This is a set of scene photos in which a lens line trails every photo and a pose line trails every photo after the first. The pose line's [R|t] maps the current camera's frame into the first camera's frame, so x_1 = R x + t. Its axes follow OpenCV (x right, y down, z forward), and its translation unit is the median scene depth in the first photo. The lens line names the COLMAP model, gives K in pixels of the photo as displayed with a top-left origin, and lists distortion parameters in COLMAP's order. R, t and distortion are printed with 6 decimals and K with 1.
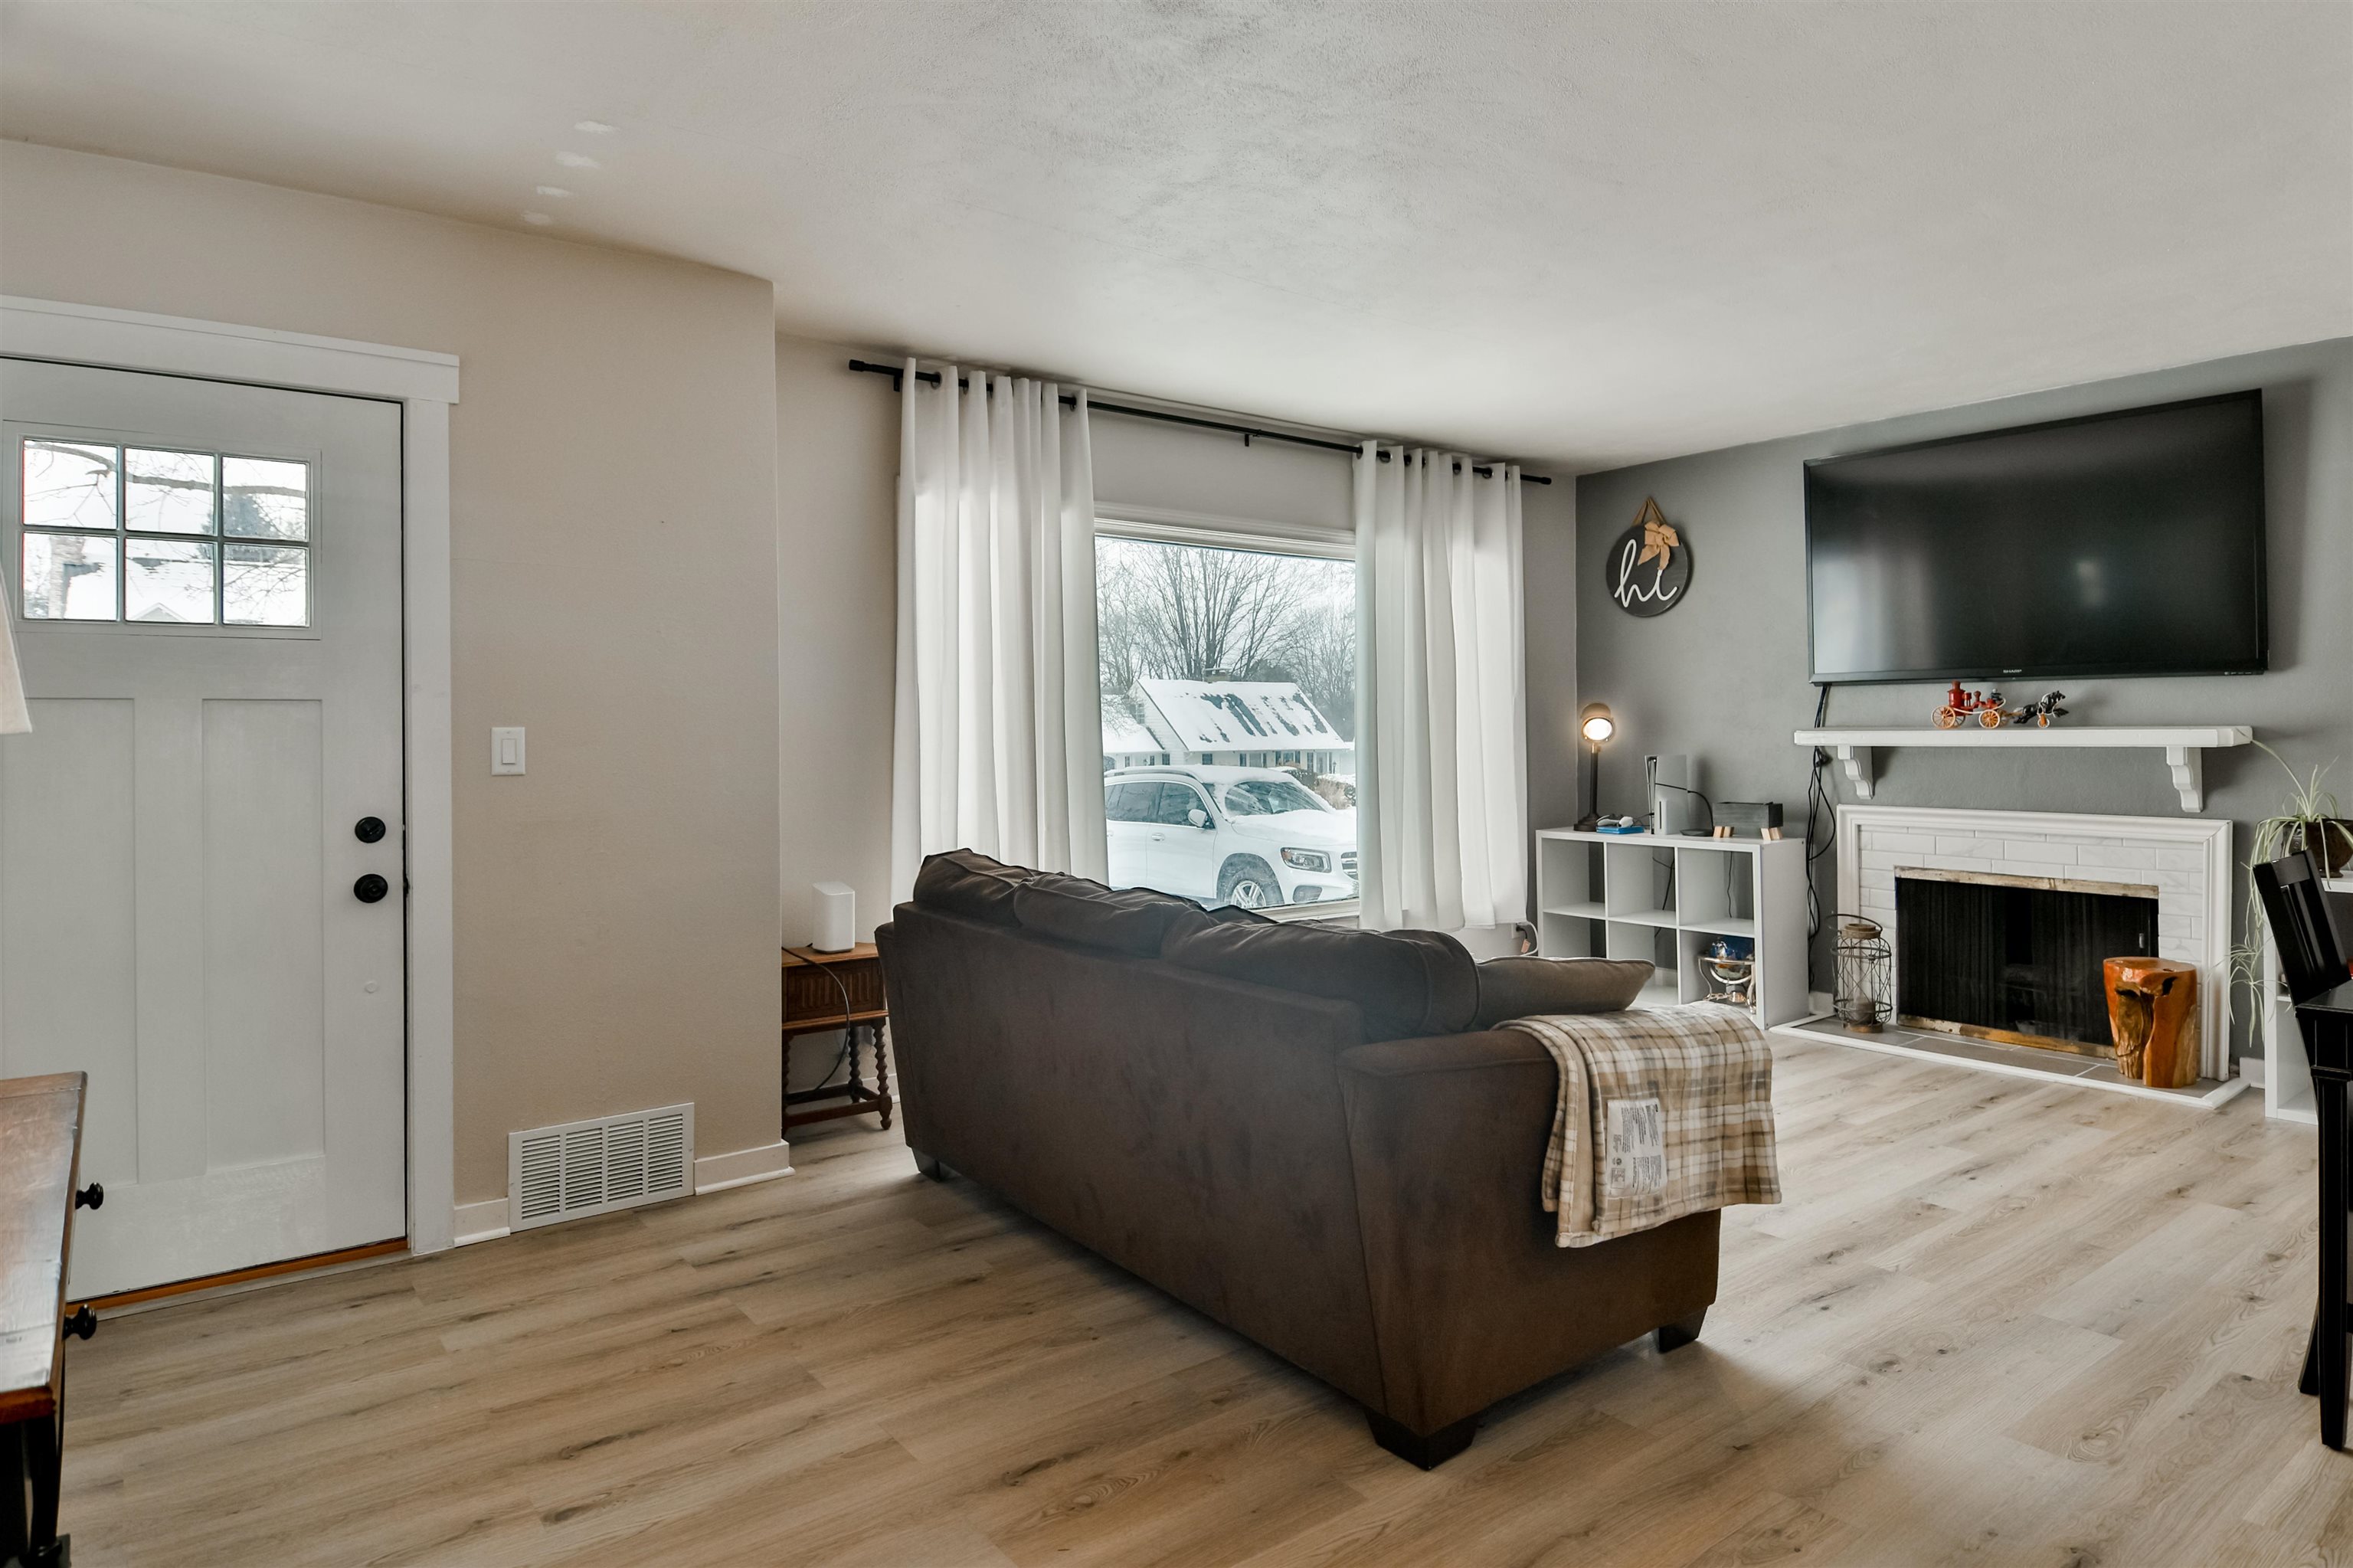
lens RADIAL K [[1298.3, 0, 1176.8], [0, 1298.3, 773.0], [0, 0, 1]] dist [0.052900, 0.000155]
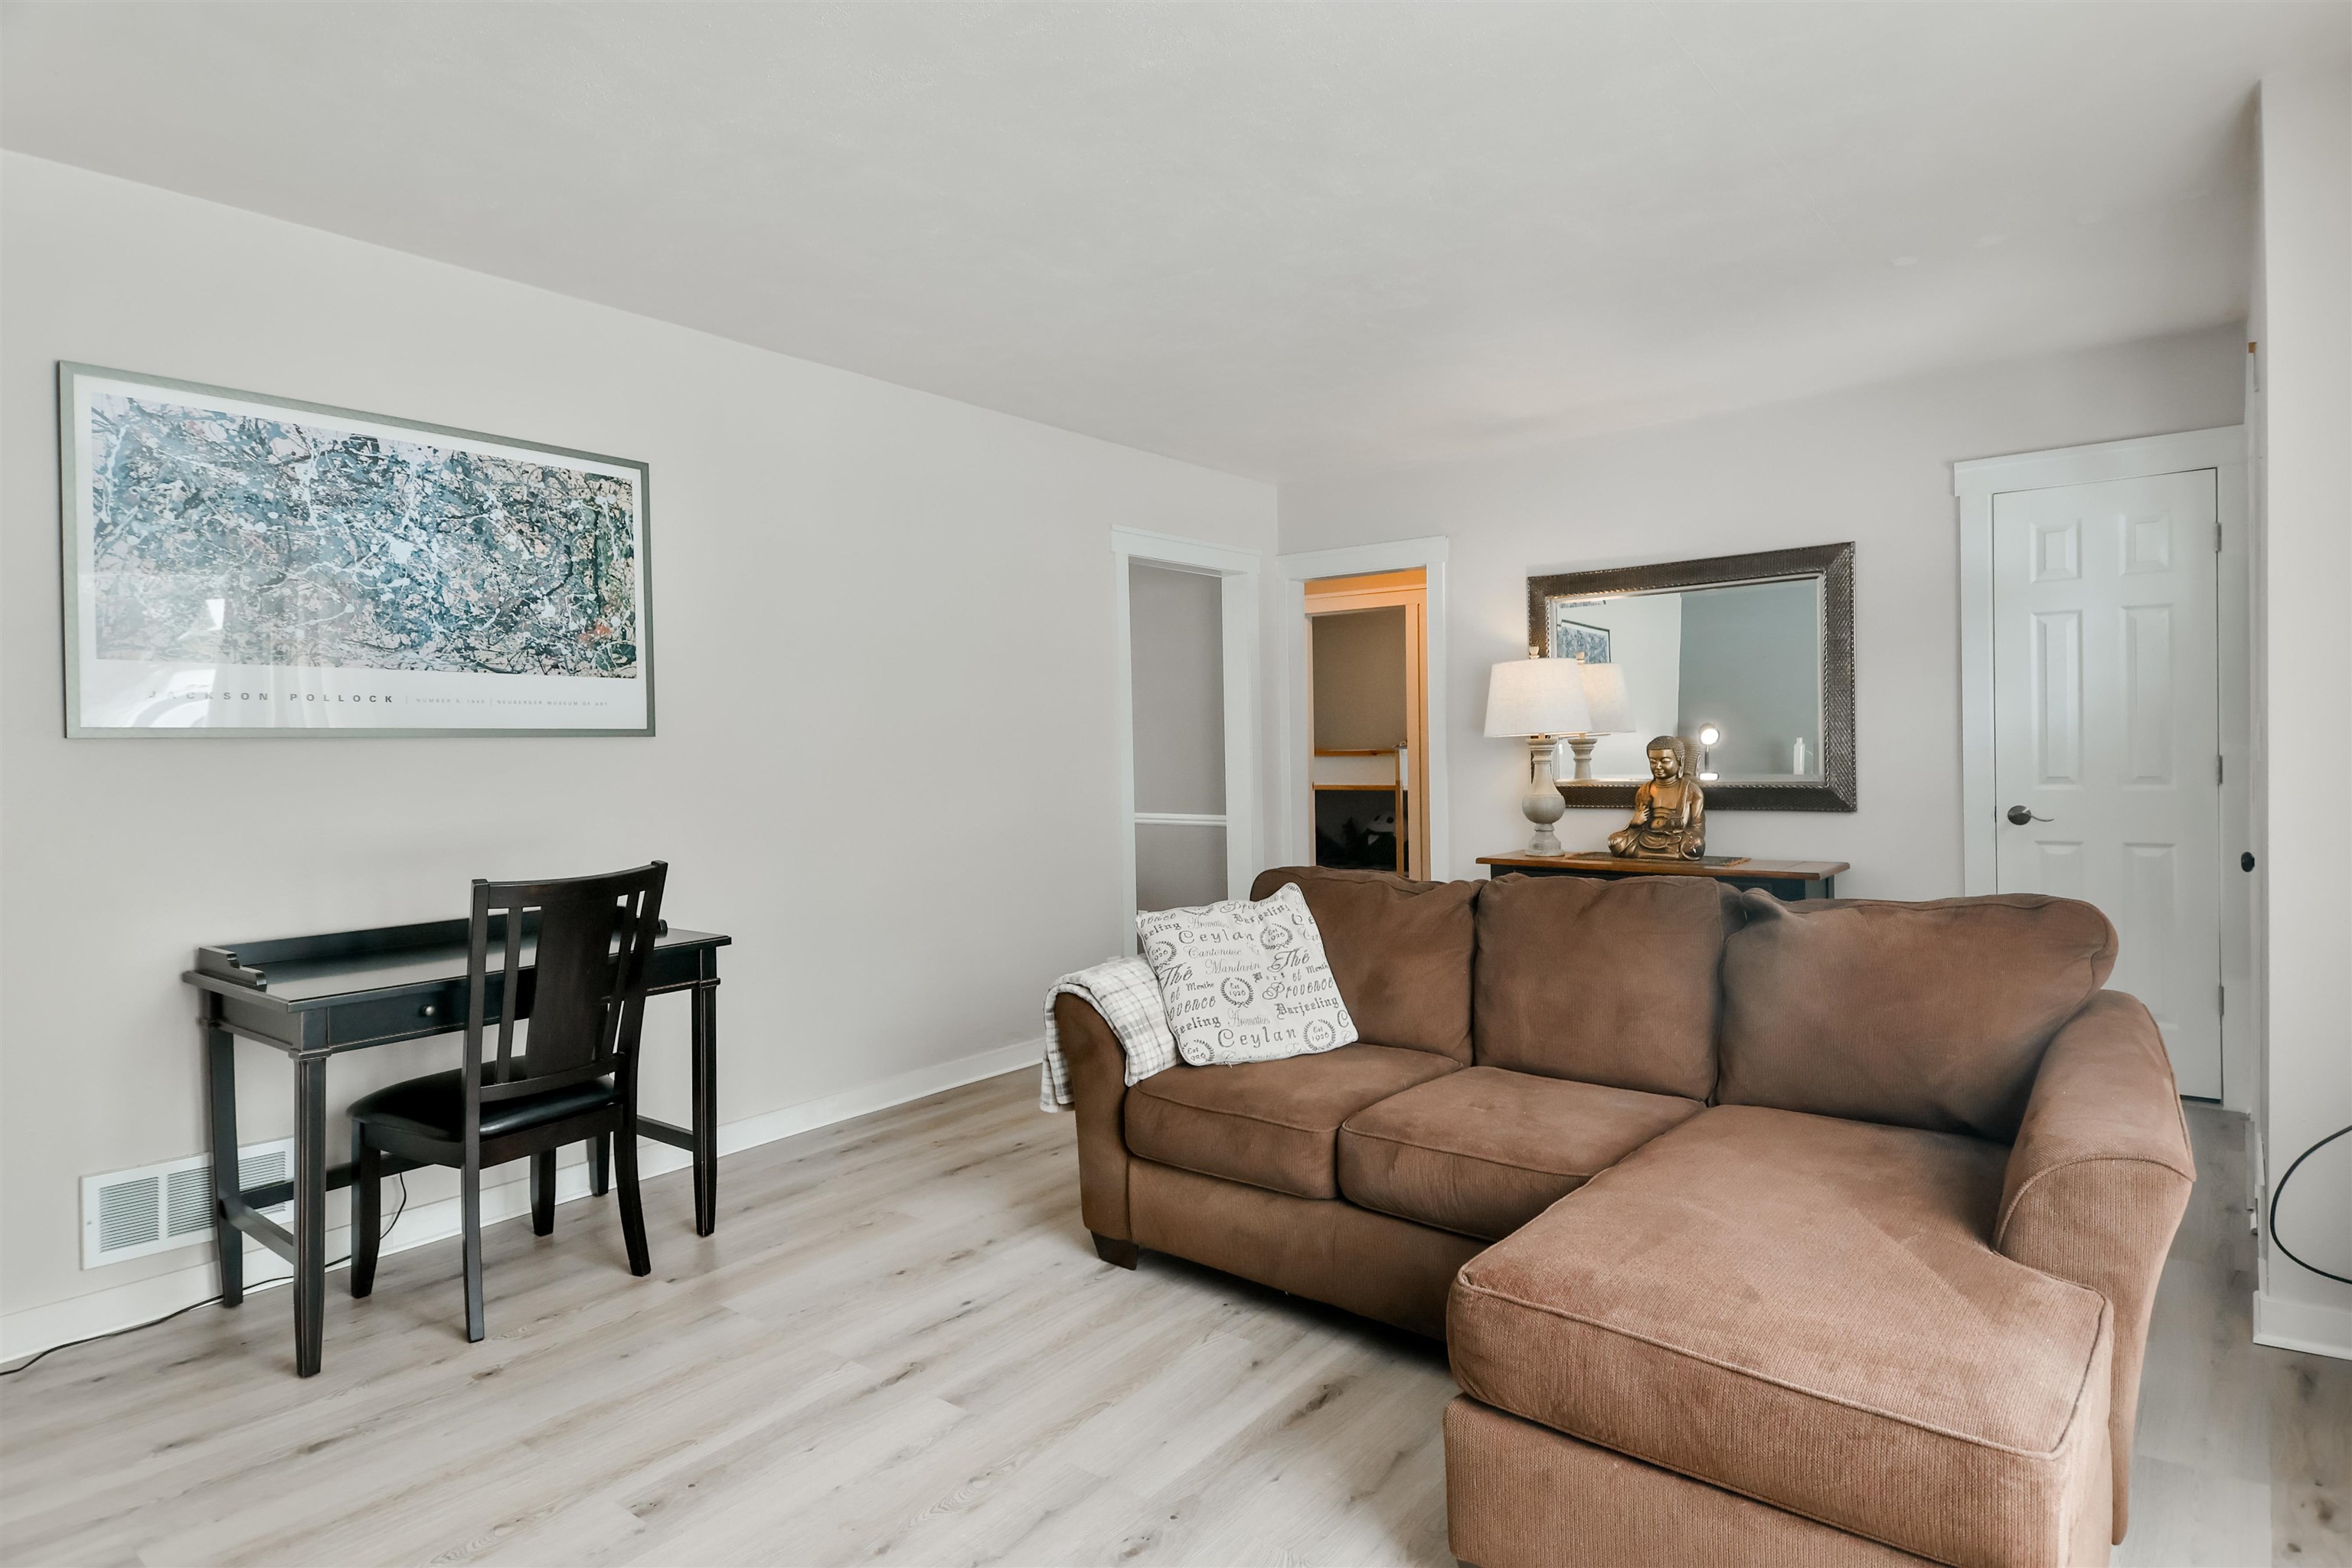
lens RADIAL K [[1297.7, 0, 1175.6], [0, 1297.7, 772.5], [0, 0, 1]] dist [0.052900, 0.000155]
pose [[-0.959528, 0.020070, -0.280896, 0.578144], [0.015579, 0.999713, 0.018213, -0.016942], [0.281181, 0.013100, -0.959565, 1.898116]]
